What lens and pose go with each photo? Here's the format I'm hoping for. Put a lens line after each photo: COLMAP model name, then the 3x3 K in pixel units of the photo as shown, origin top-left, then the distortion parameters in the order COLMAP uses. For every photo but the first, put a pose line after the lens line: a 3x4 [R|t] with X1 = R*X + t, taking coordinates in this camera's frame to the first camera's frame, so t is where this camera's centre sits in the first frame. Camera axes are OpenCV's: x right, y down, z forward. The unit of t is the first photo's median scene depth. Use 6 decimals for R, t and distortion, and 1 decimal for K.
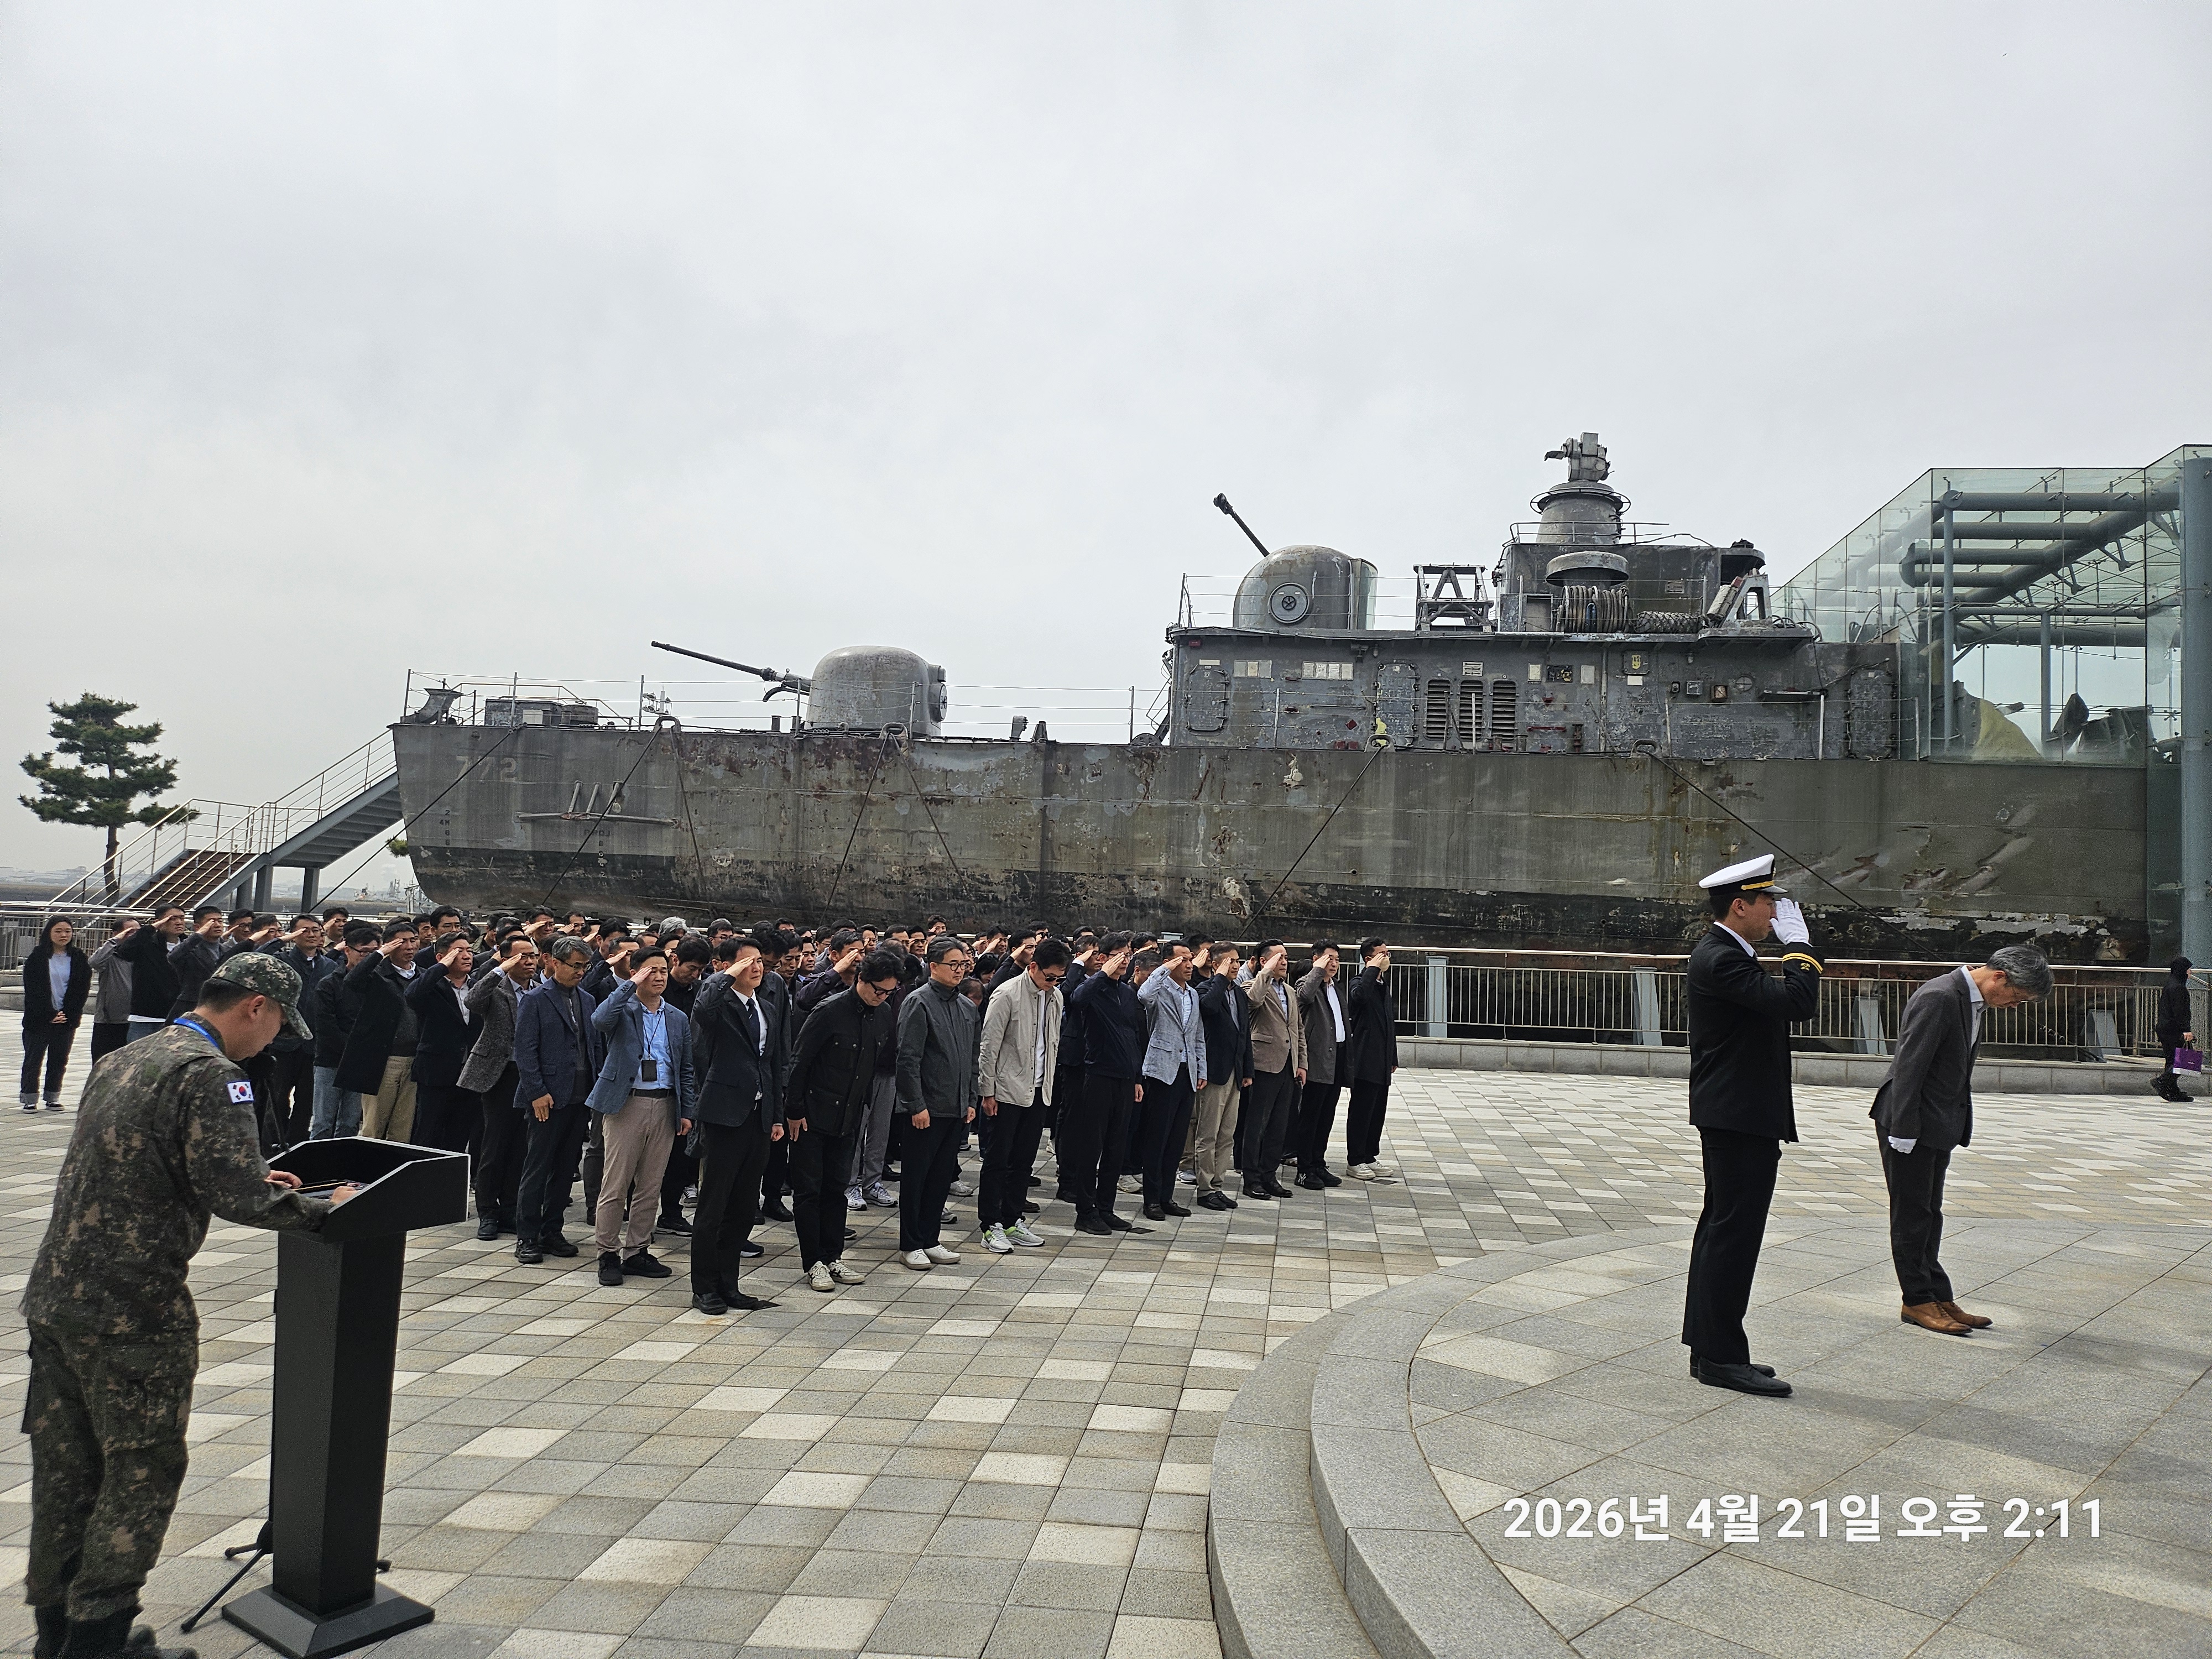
lens RADIAL K [[1549.5, 0, 1106.0], [0, 1549.5, 829.5], [0, 0, 1]] dist [-0.002121, -0.001768]
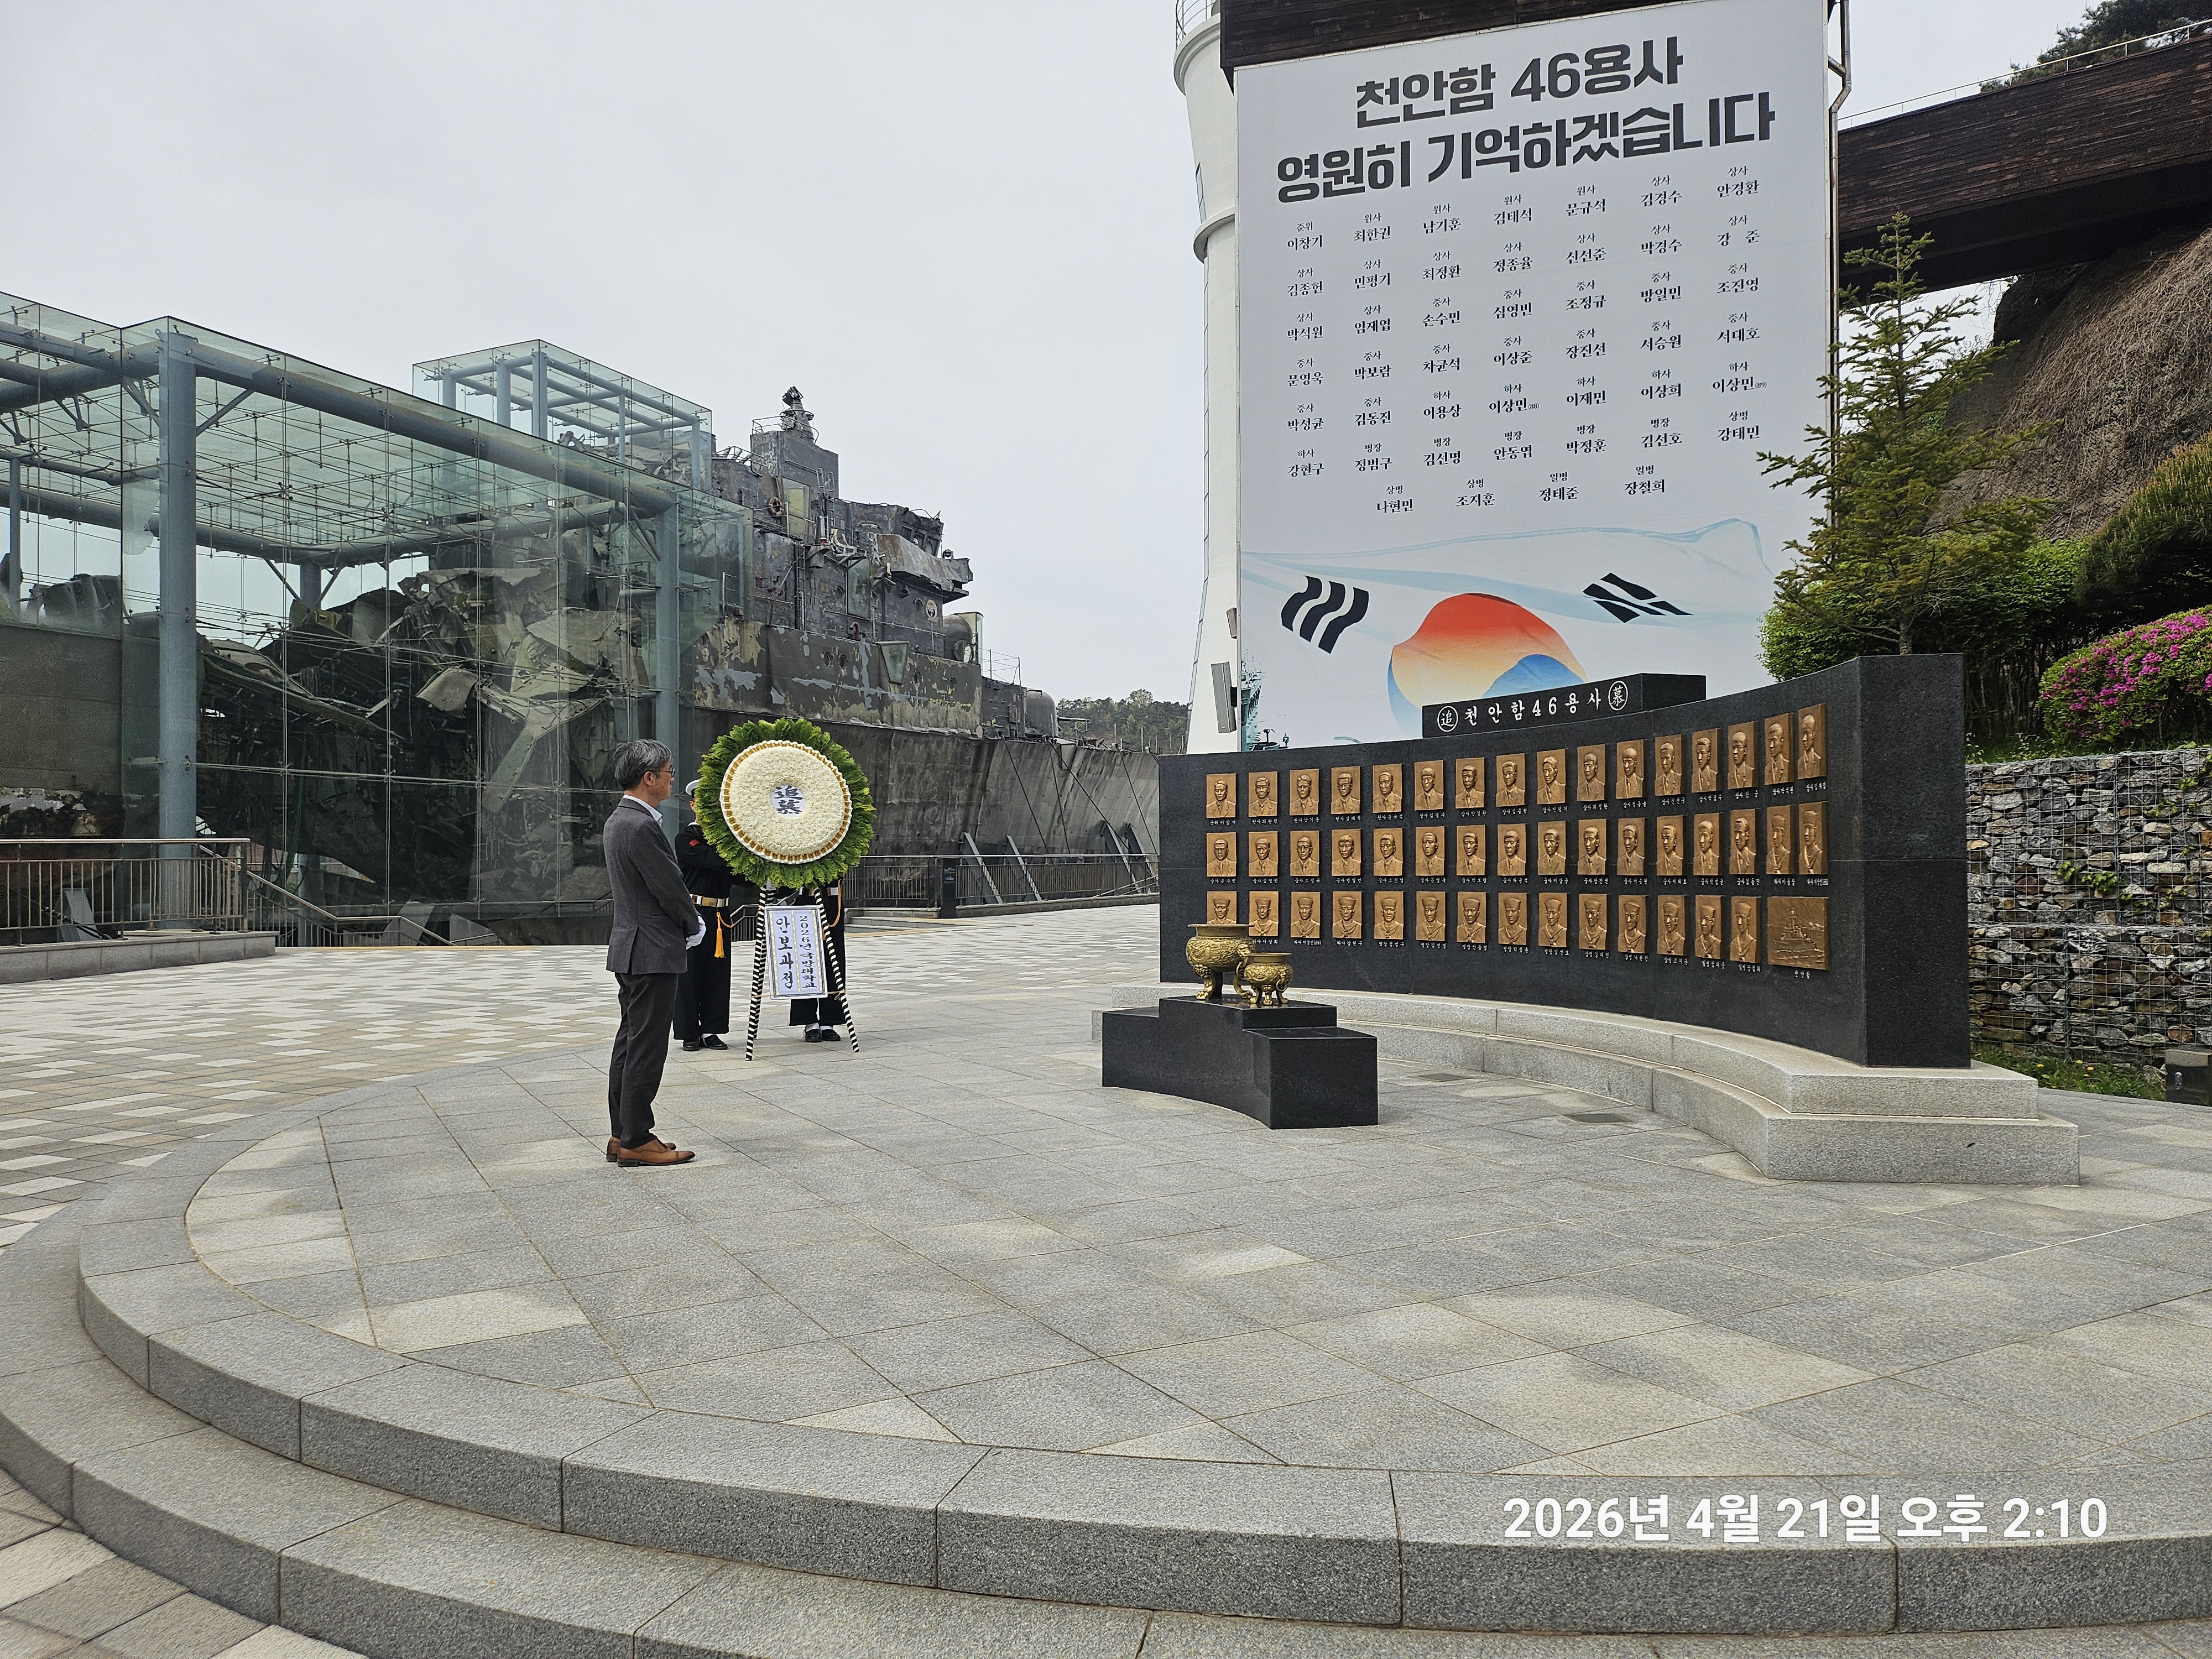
lens RADIAL K [[1519.6, 0, 1106.0], [0, 1519.6, 829.5], [0, 0, 1]] dist [0.041884, 0.000082]
pose [[0.306008, -0.027529, 0.951631, -0.075009], [-0.042788, 0.998174, 0.042634, 0.011896], [-0.951067, -0.053765, 0.304272, 0.101323]]
